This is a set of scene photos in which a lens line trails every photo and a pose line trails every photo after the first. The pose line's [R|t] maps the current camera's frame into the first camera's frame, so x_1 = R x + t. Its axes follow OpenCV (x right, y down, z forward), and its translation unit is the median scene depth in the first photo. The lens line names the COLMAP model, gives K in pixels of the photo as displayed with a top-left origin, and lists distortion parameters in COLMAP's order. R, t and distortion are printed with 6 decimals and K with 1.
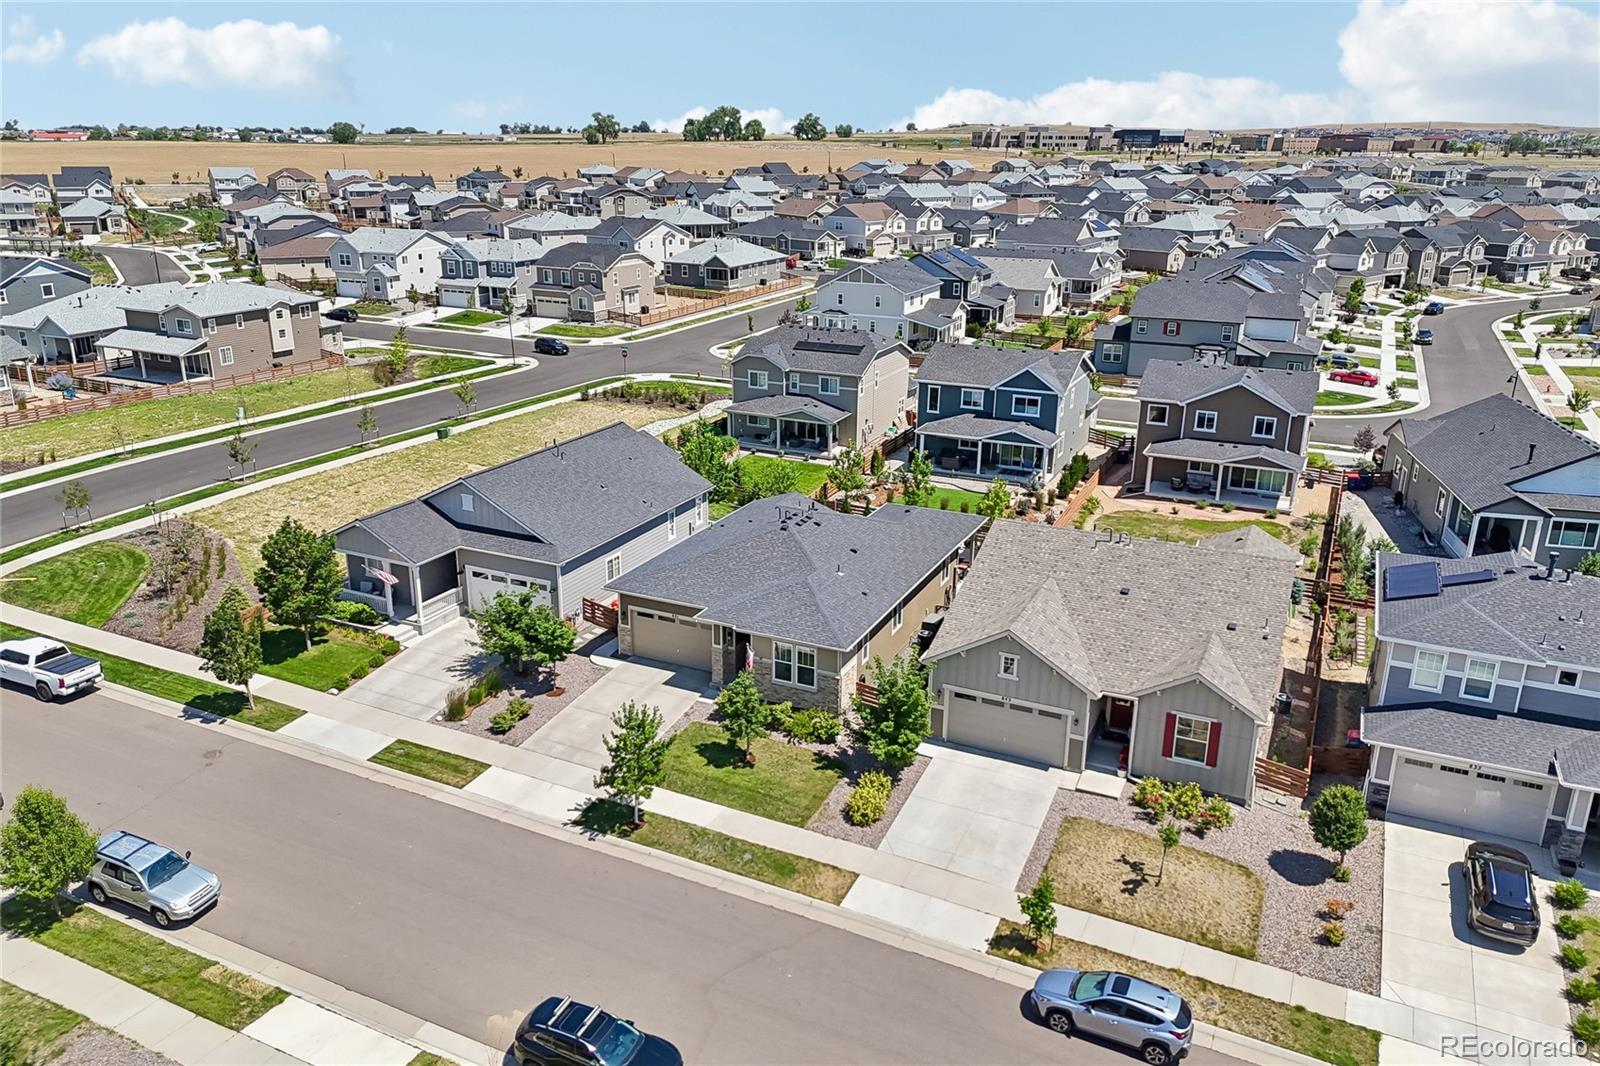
lens RADIAL K [[1159.1, 0, 800.0], [0, 1159.1, 533.0], [0, 0, 1]] dist [0.101989, -0.114039]
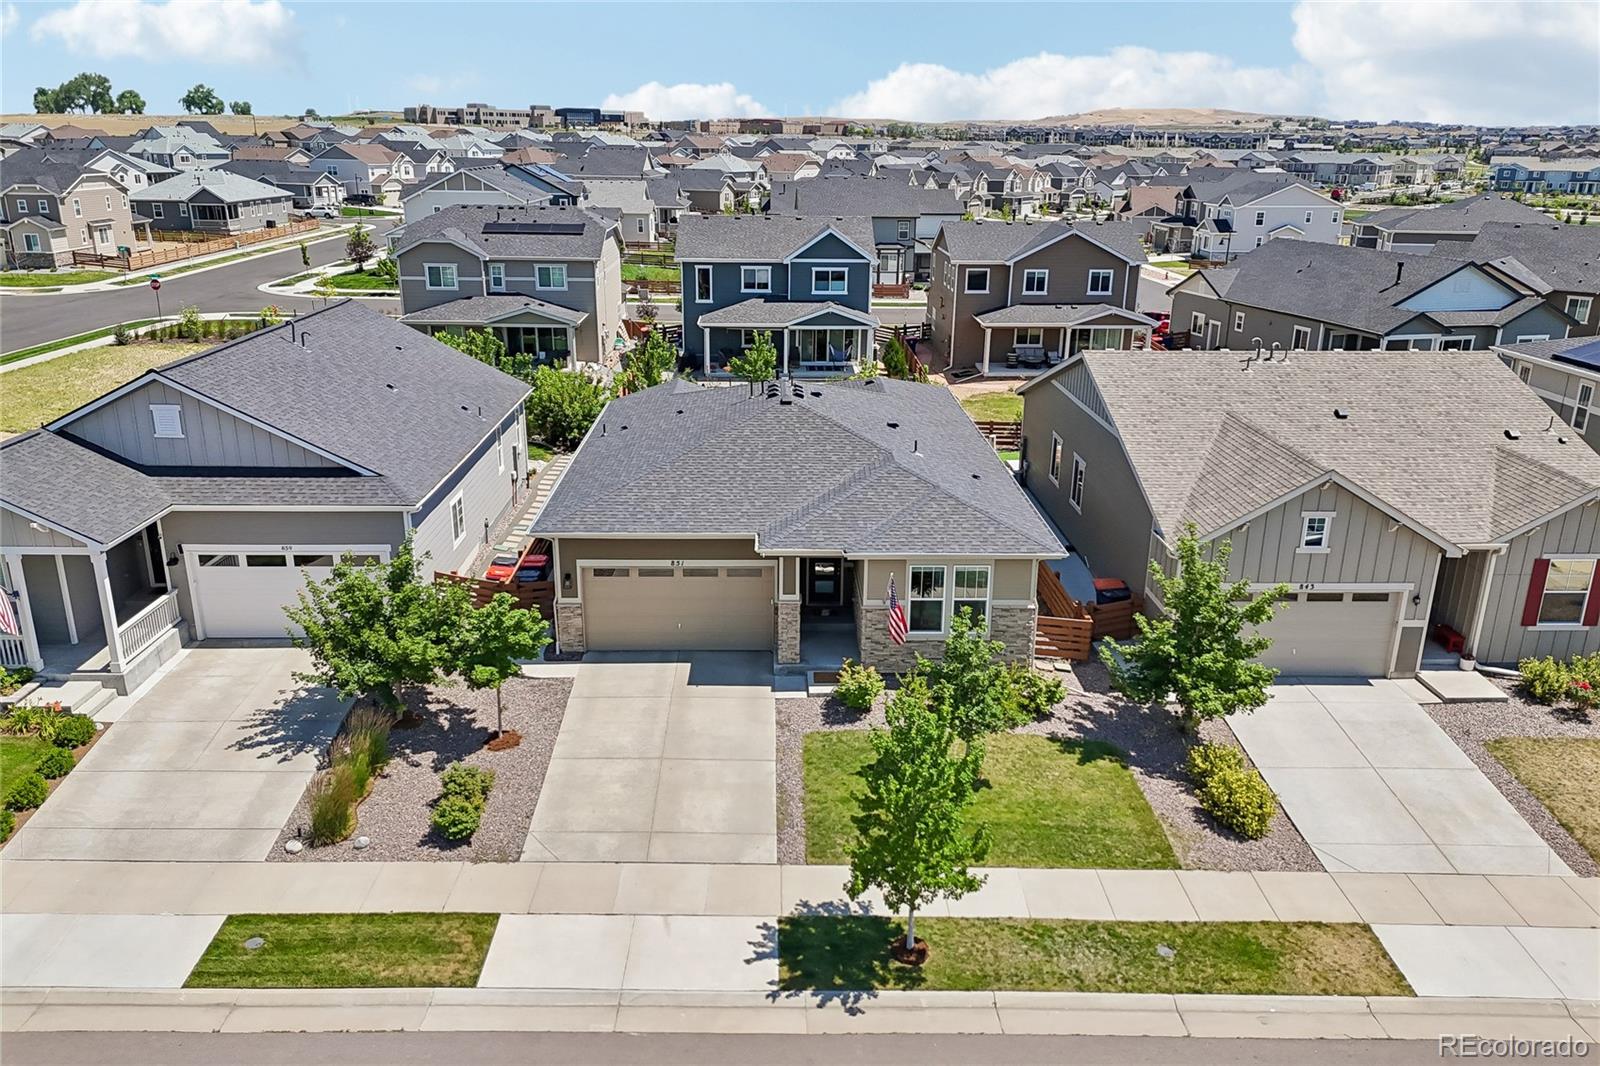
lens RADIAL K [[1159.1, 0, 800.0], [0, 1159.1, 533.0], [0, 0, 1]] dist [0.101989, -0.114039]
pose [[0.894421, -0.142273, 0.423993, -0.186239], [0.139955, 0.989474, 0.036786, 0.028827], [-0.424763, 0.026438, 0.904918, 0.299251]]
